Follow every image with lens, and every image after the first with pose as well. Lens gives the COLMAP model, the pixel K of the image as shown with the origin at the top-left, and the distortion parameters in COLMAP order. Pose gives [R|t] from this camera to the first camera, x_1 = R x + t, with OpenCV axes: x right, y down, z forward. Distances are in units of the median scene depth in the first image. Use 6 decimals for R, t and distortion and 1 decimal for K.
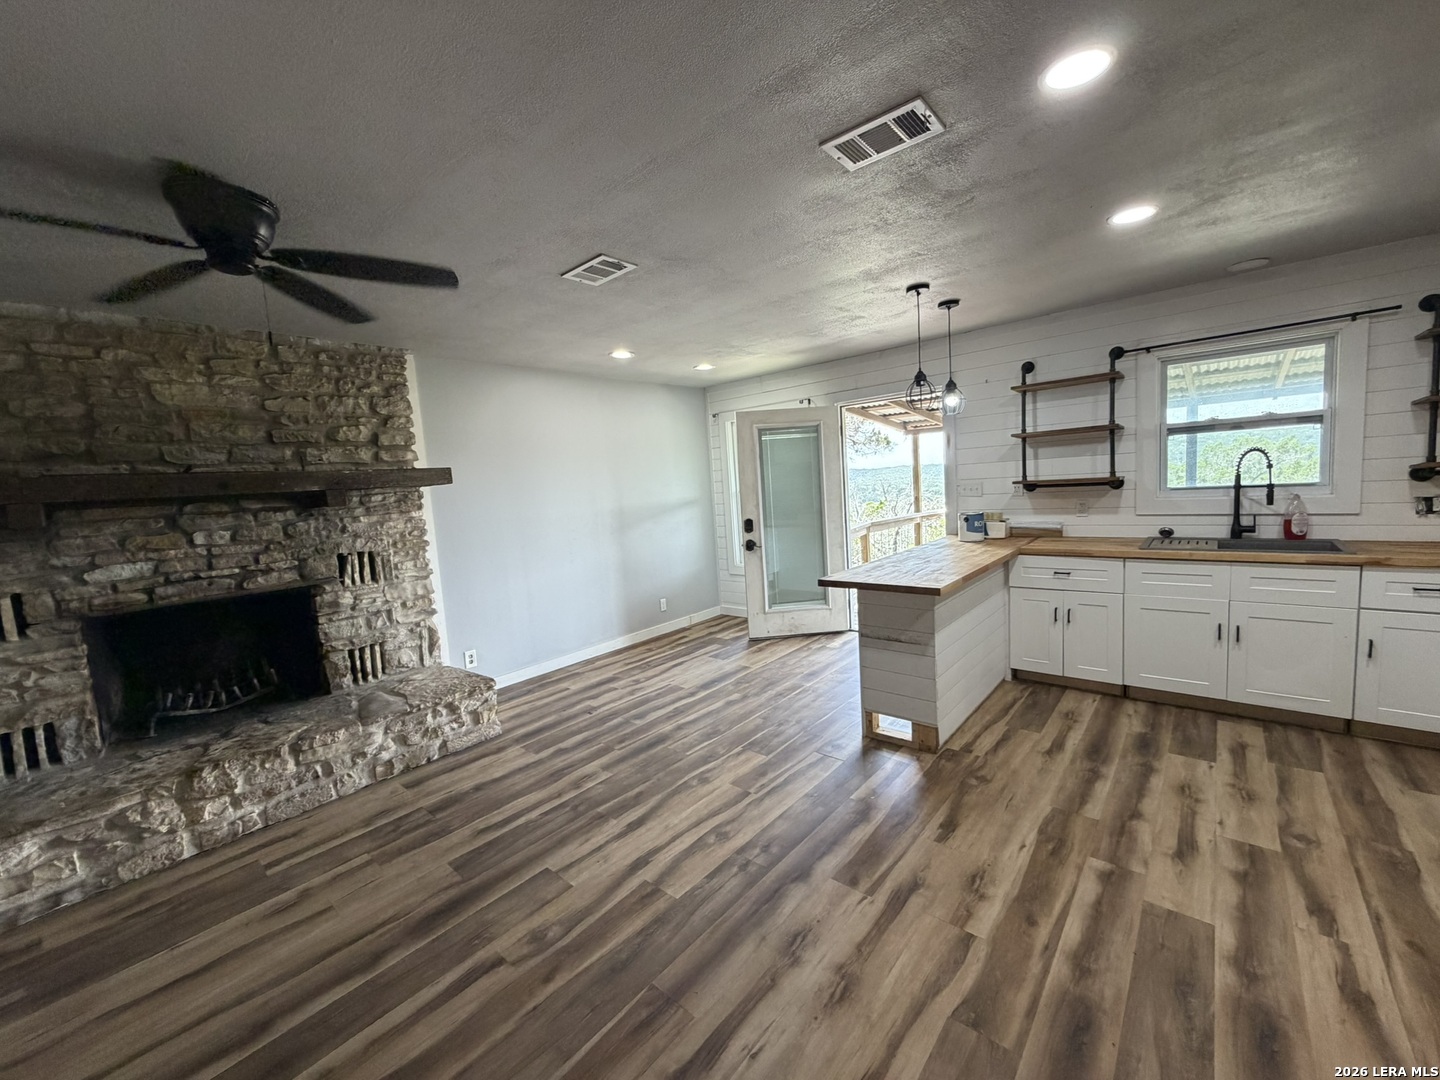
lens RADIAL K [[573.0, 0, 714.2], [0, 573.0, 540.6], [0, 0, 1]] dist [-0.001423, 0.000343]
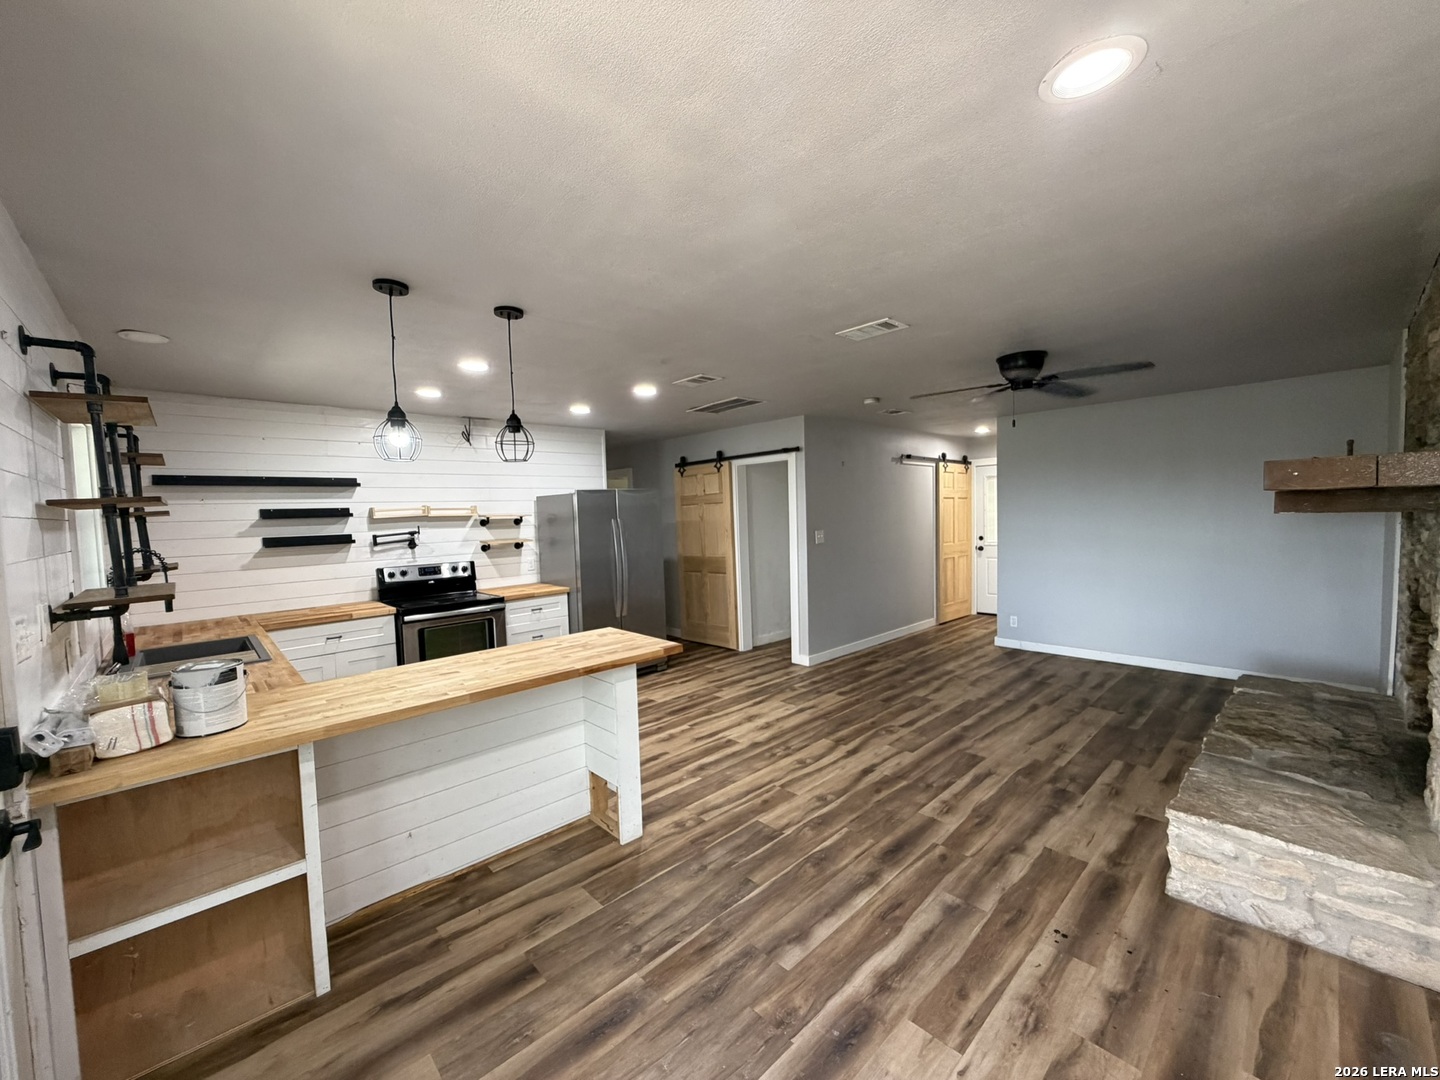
lens RADIAL K [[573.0, 0, 714.2], [0, 573.0, 540.6], [0, 0, 1]] dist [-0.001423, 0.000343]
pose [[-0.989740, 0.091483, 0.109753, 0.015703], [0.107075, 0.983501, 0.145808, -0.196874], [-0.094604, 0.156064, -0.983206, 1.667223]]
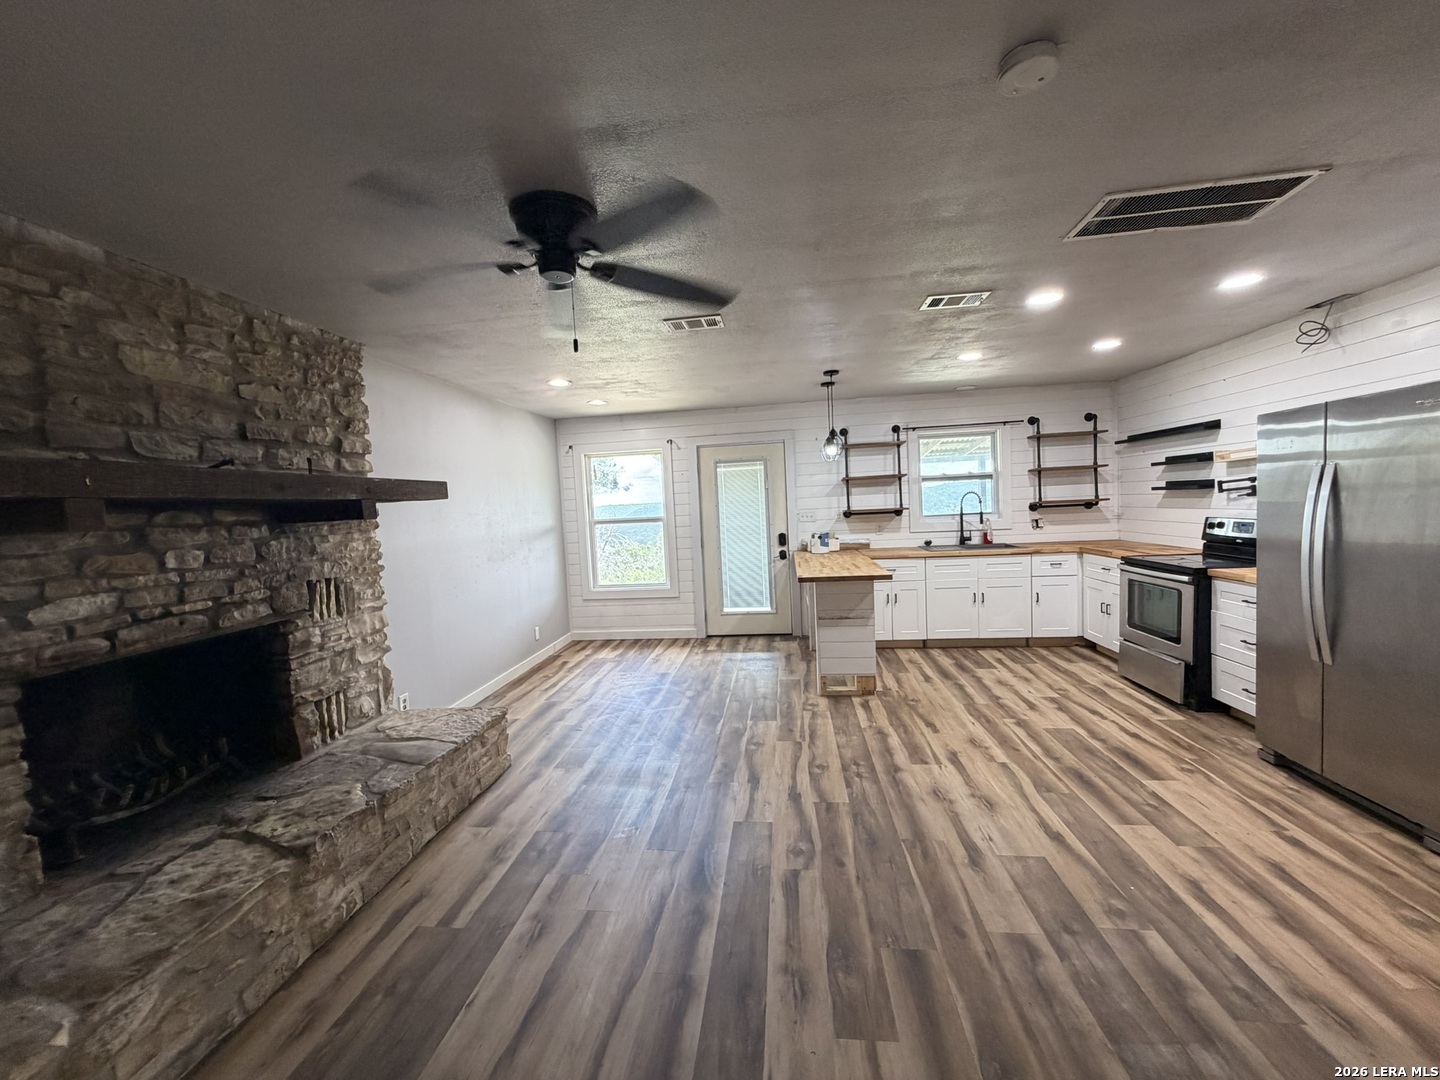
lens RADIAL K [[573.0, 0, 714.2], [0, 573.0, 540.6], [0, 0, 1]] dist [-0.001423, 0.000343]
pose [[0.829237, -0.011327, 0.558783, -0.641875], [0.052288, 0.996982, -0.057386, 0.043483], [-0.556446, 0.076804, 0.827326, 0.008880]]
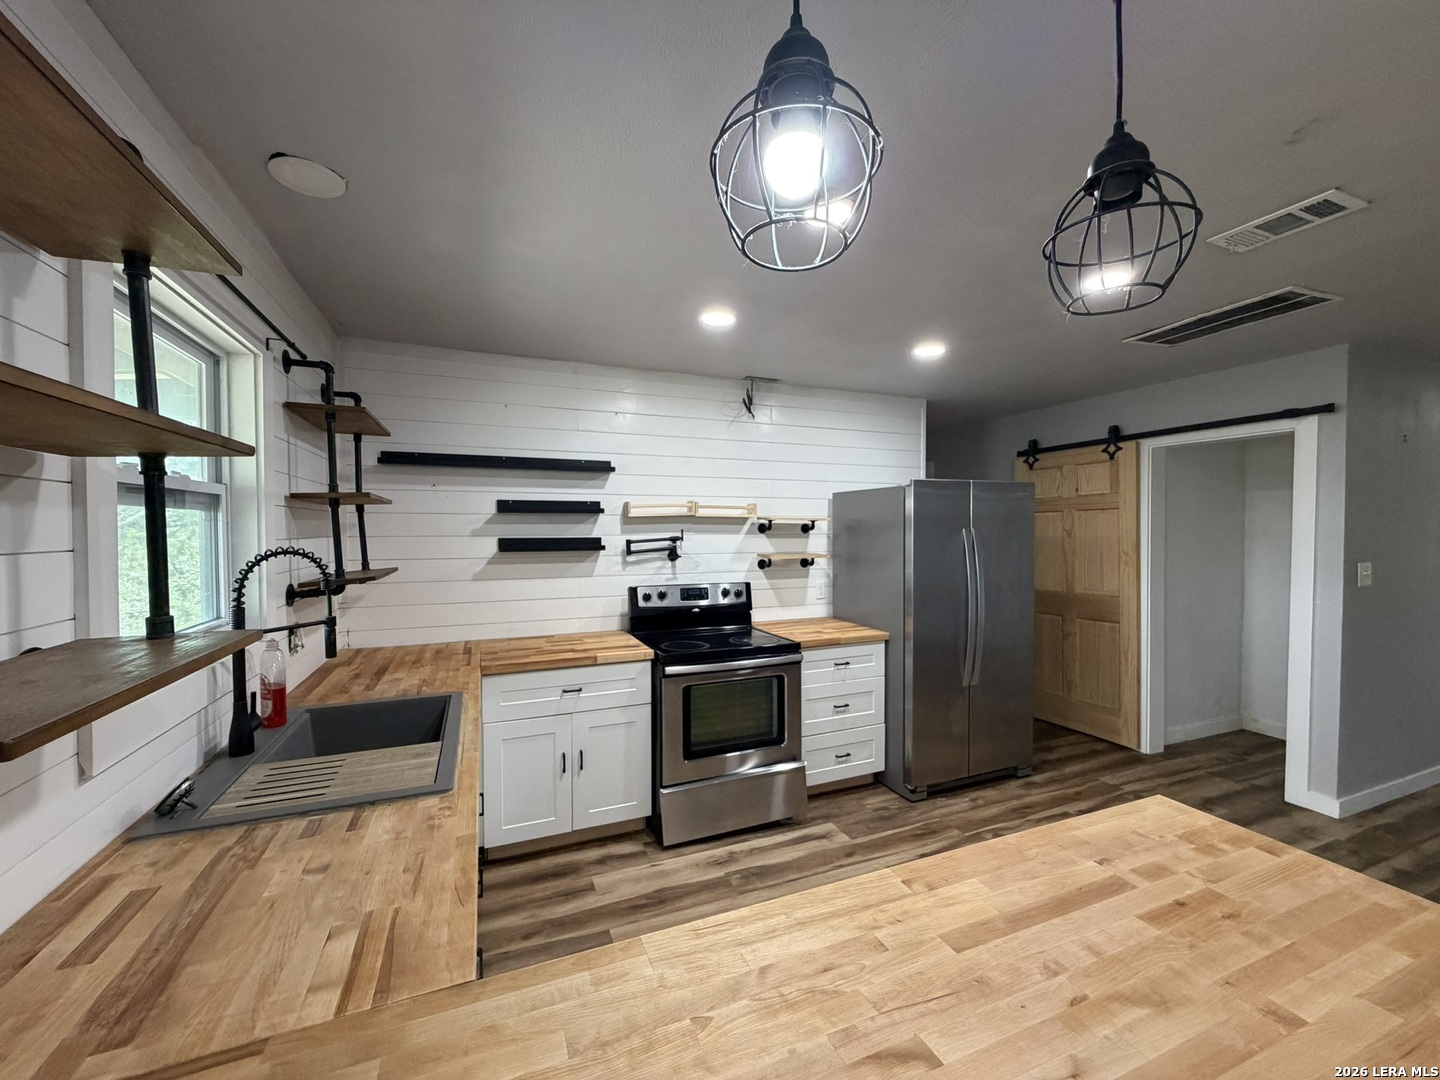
lens RADIAL K [[573.0, 0, 714.2], [0, 573.0, 540.6], [0, 0, 1]] dist [-0.001423, 0.000343]
pose [[-0.890272, 0.058387, 0.451671, 0.385987], [0.106922, 0.990825, 0.082666, -0.162445], [-0.442700, 0.121889, -0.888347, 1.213843]]
